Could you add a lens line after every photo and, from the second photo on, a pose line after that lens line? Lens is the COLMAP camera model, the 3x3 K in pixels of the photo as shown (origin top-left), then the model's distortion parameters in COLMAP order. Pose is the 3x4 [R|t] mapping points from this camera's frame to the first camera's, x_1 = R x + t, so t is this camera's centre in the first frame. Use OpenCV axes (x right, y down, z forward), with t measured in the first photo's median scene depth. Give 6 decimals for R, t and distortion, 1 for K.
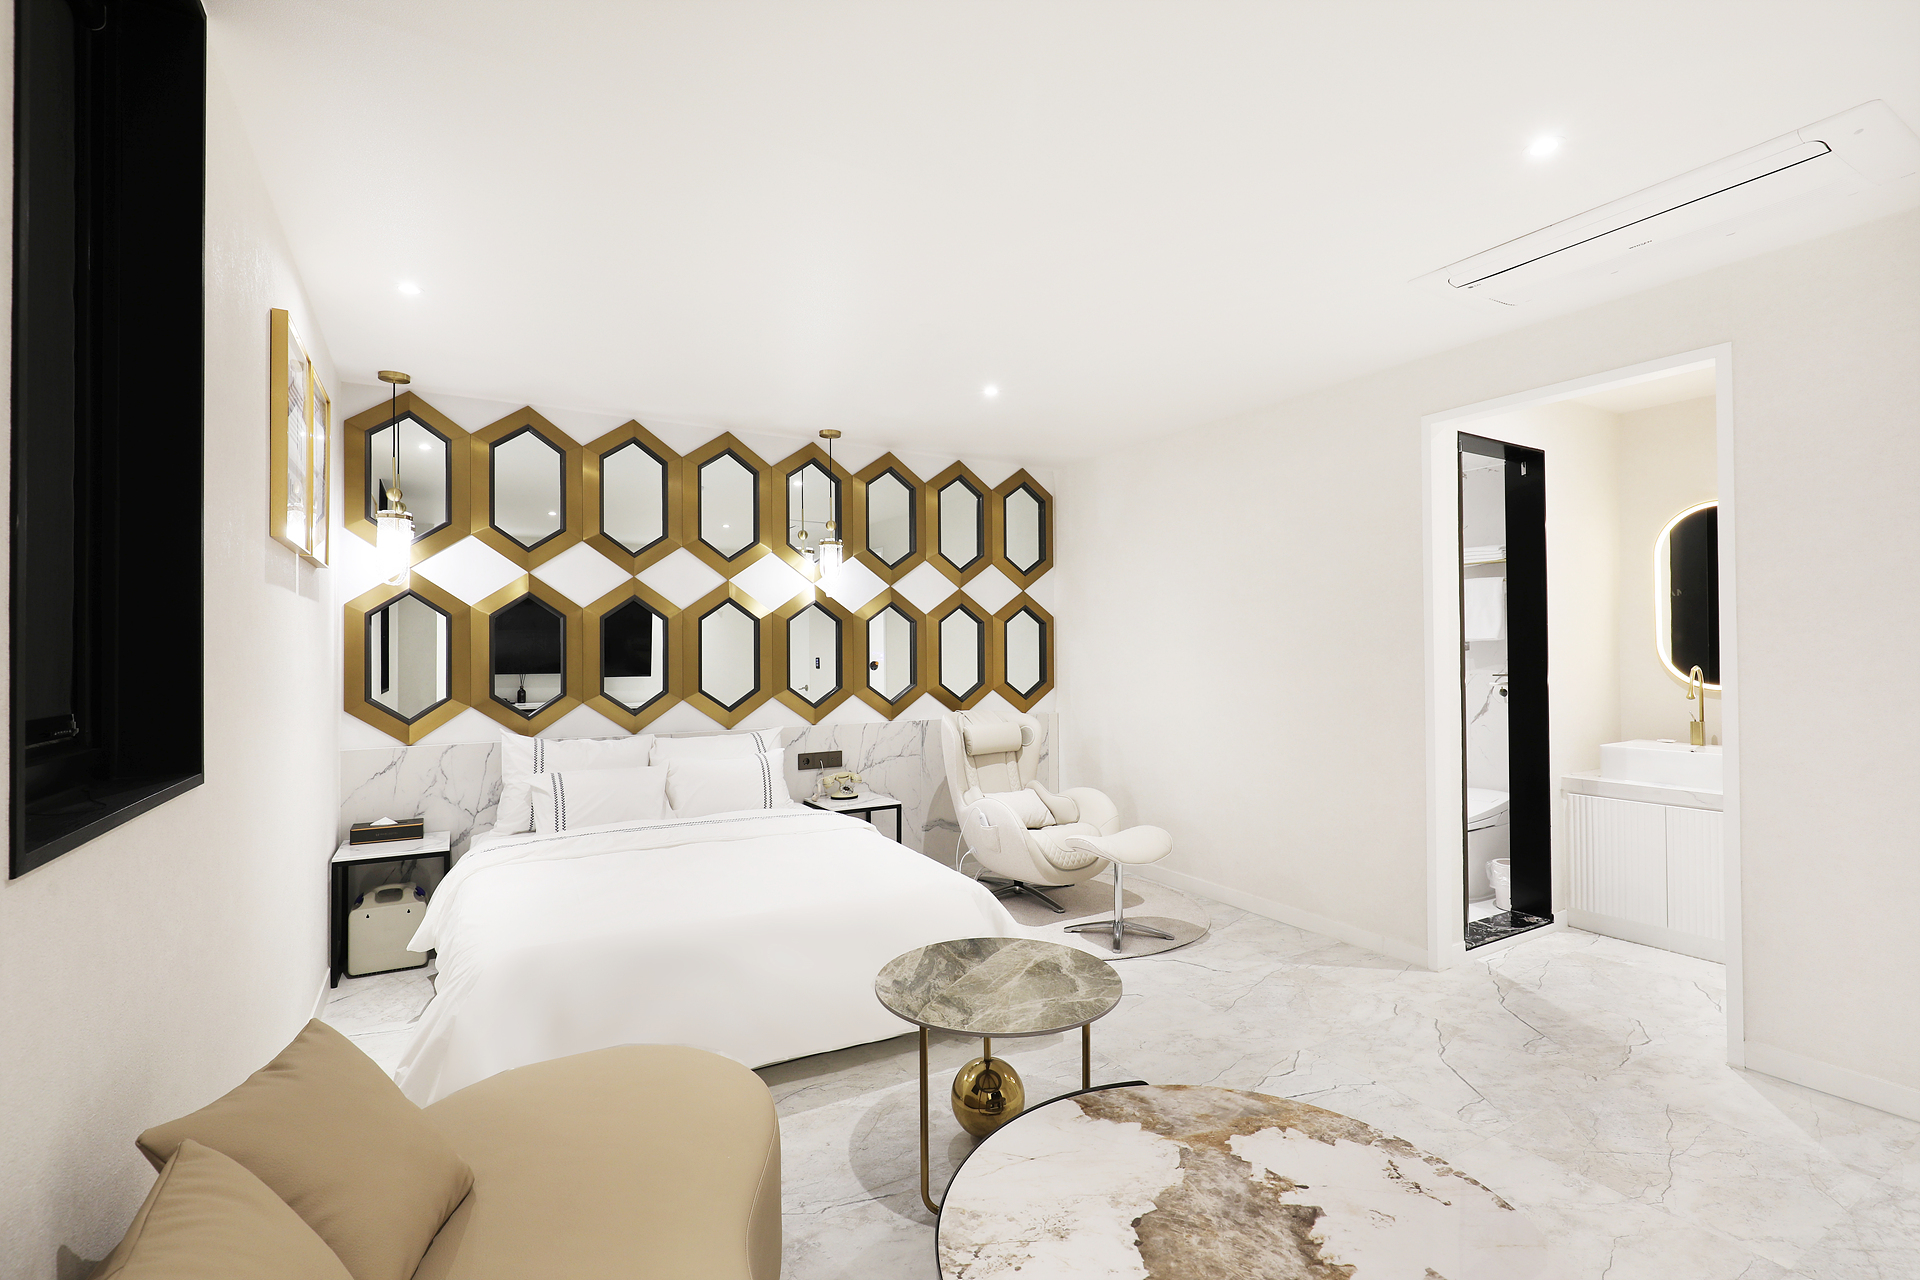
lens RADIAL K [[866.6, 0, 965.1], [0, 866.6, 643.6], [0, 0, 1]] dist [0.001922, -0.000013]
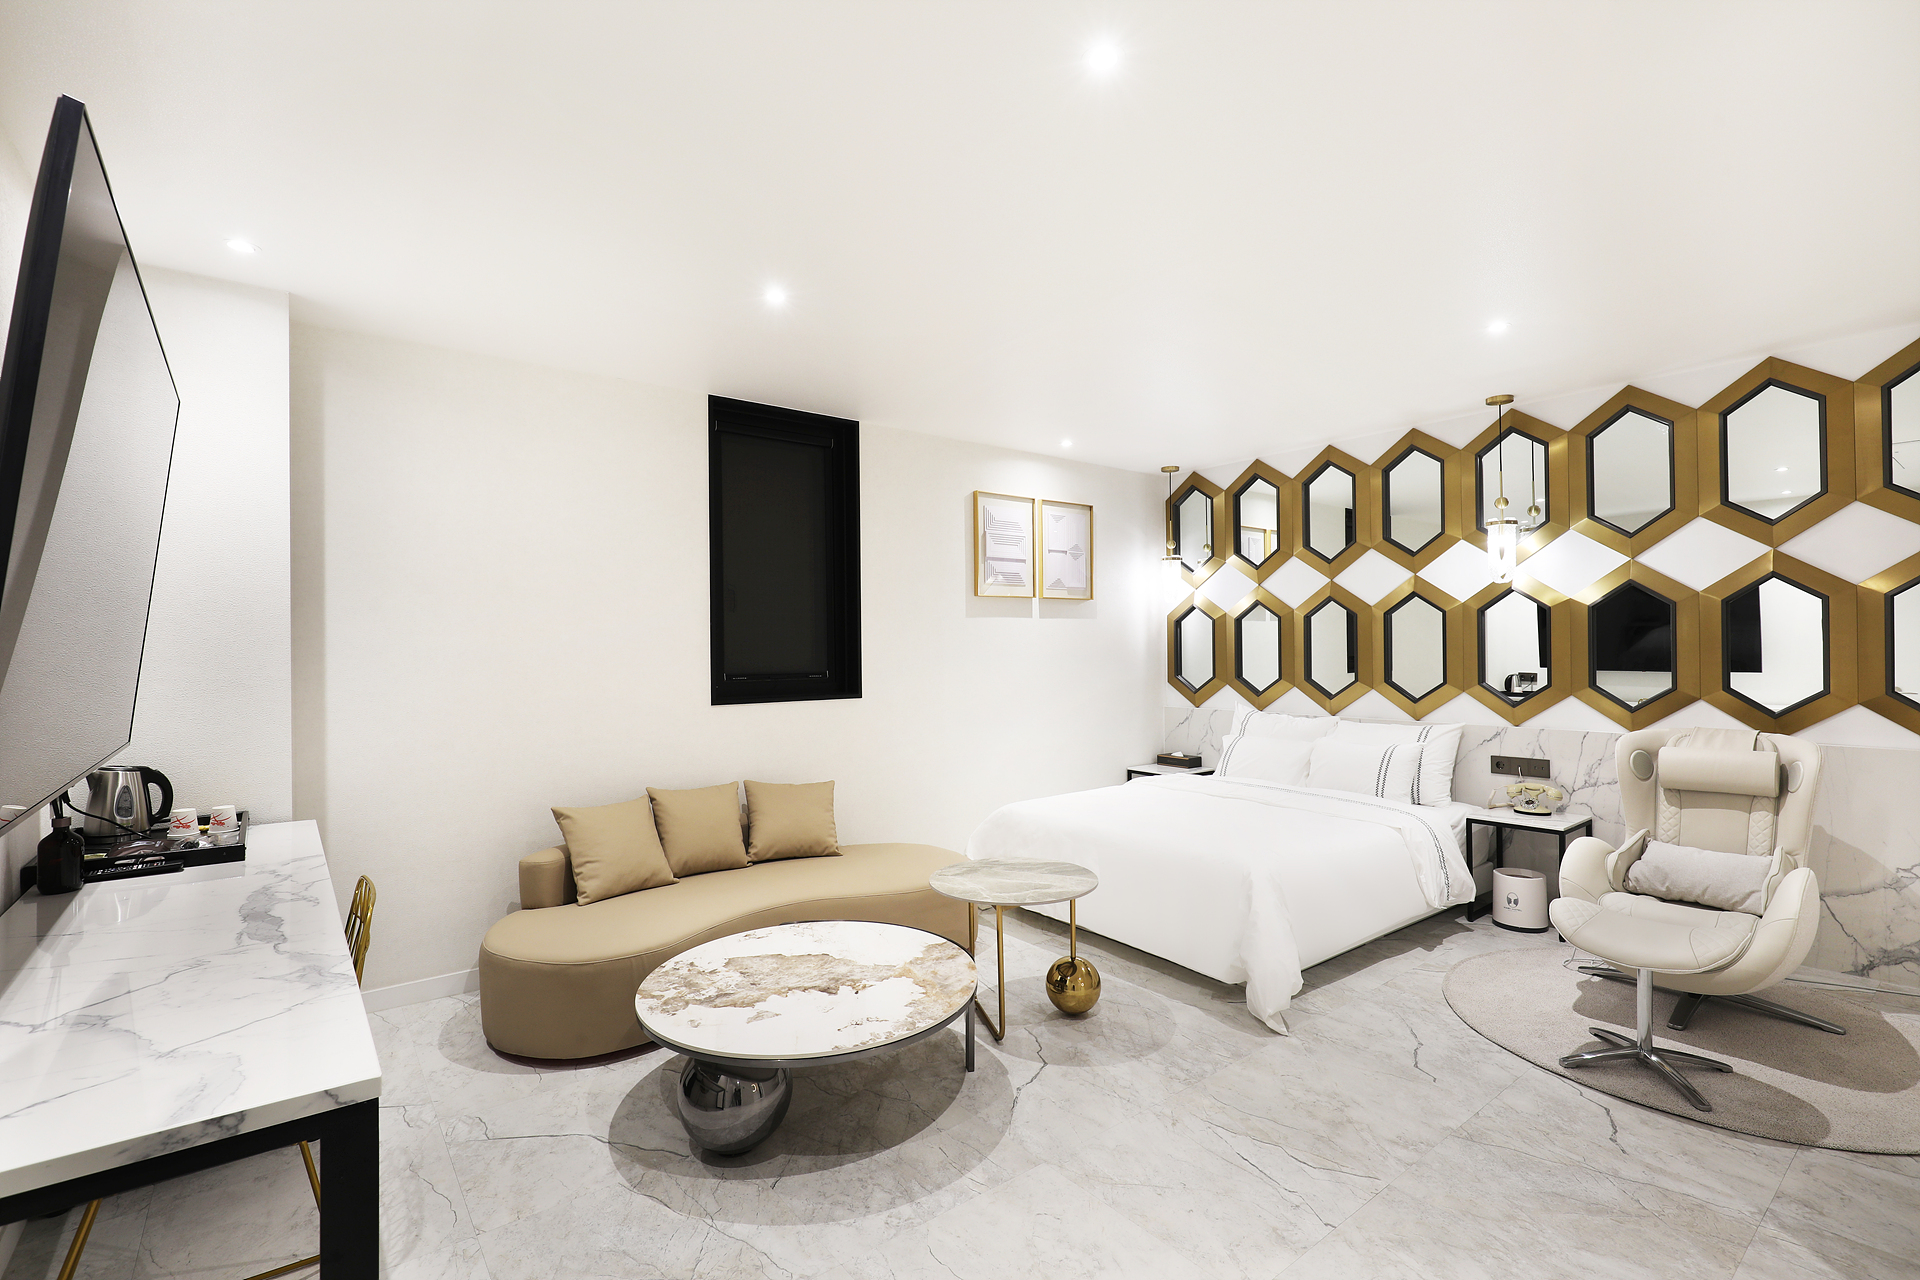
lens RADIAL K [[866.6, 0, 965.1], [0, 866.6, 643.6], [0, 0, 1]] dist [0.001922, -0.000013]
pose [[0.124494, -0.002273, -0.992218, 0.652606], [0.015079, 0.999886, -0.000399, 0.000880], [0.992106, -0.014912, 0.124514, 0.336017]]
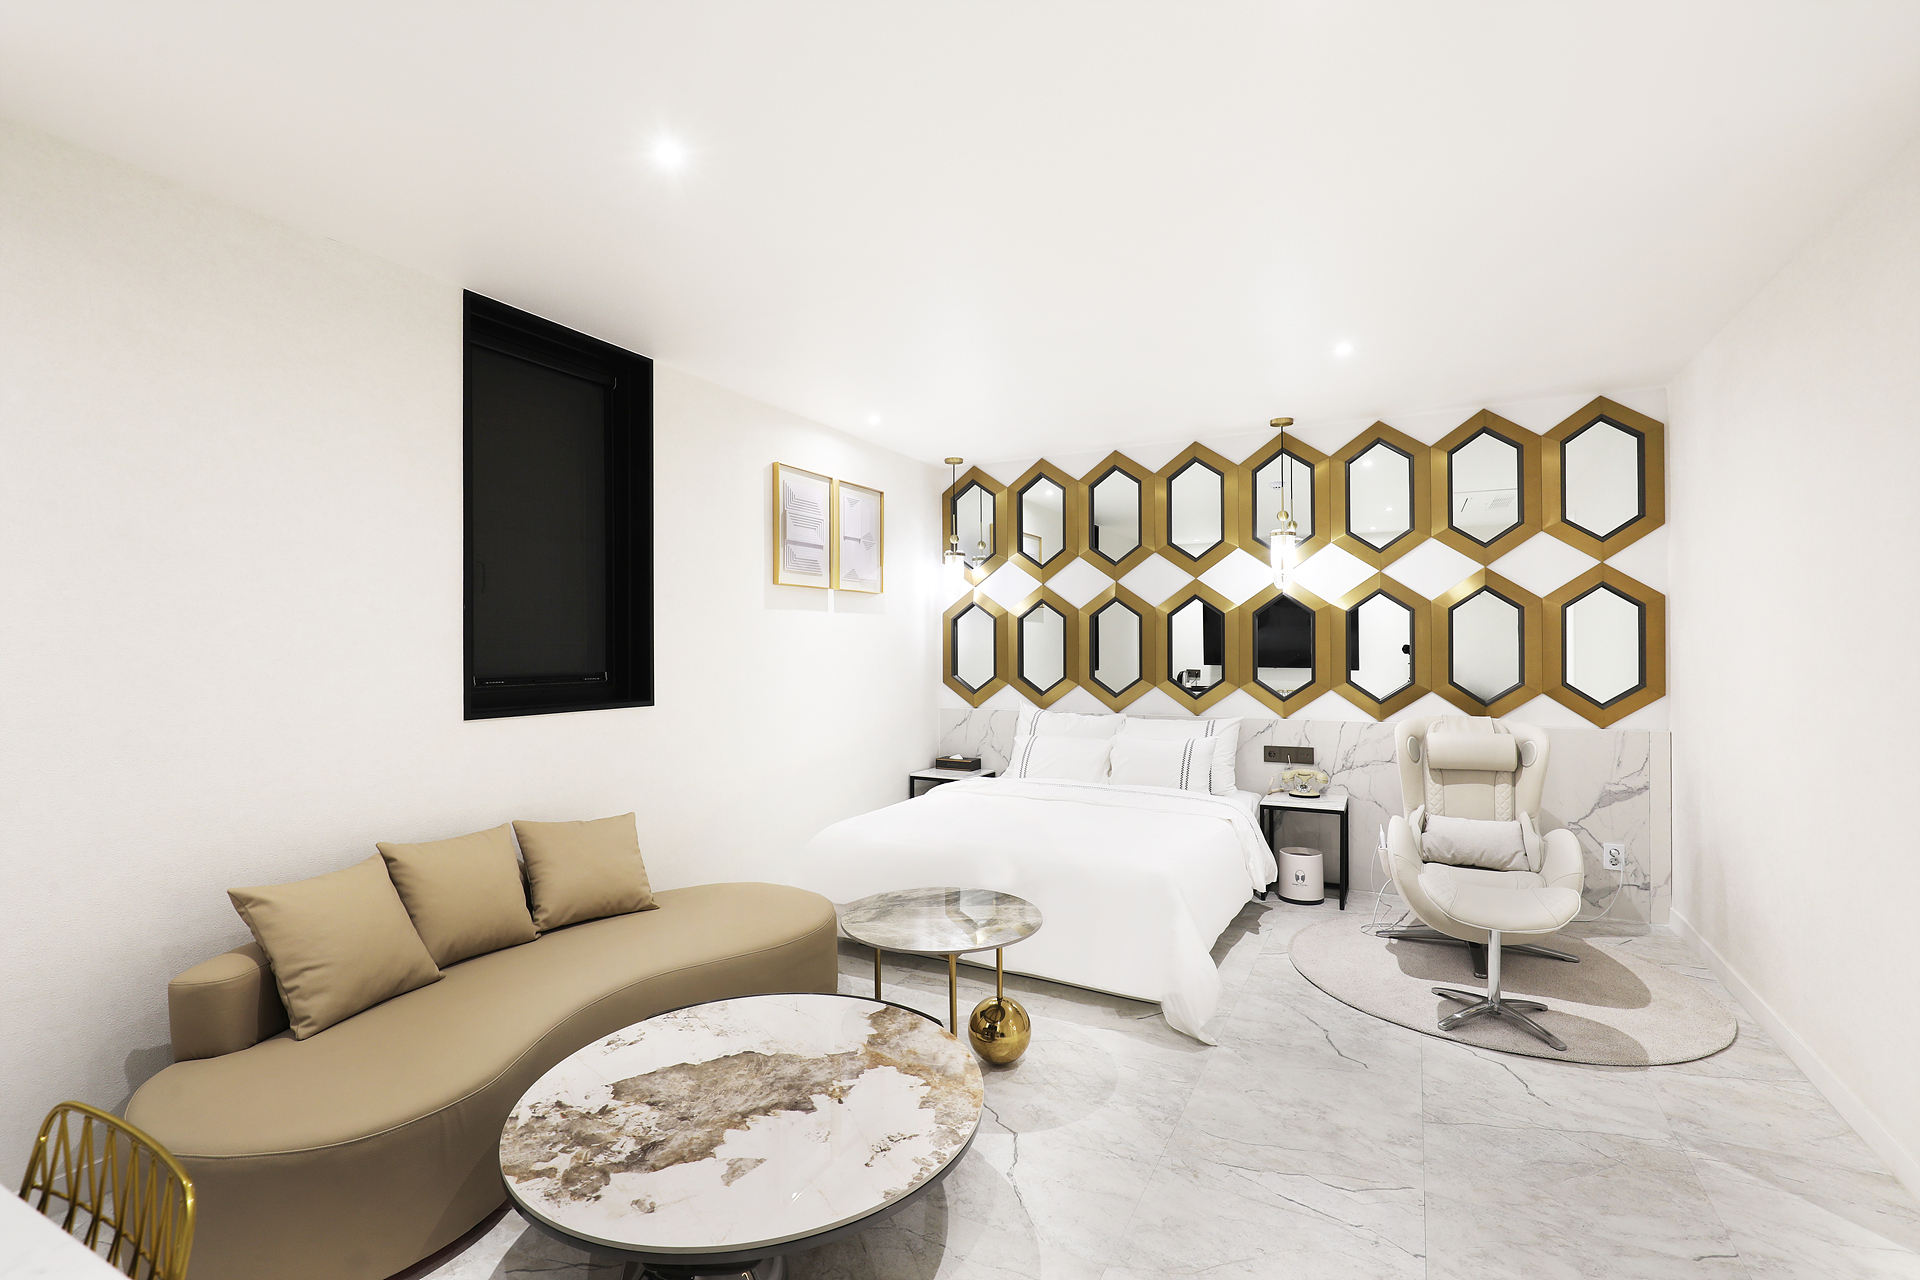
lens RADIAL K [[864.2, 0, 964.7], [0, 864.2, 645.0], [0, 0, 1]] dist [-0.000636, 0.000051]
pose [[0.519827, -0.000019, -0.854272, 0.487103], [0.006834, 0.999968, 0.004136, 0.003793], [0.854244, -0.007988, 0.519811, 0.181910]]
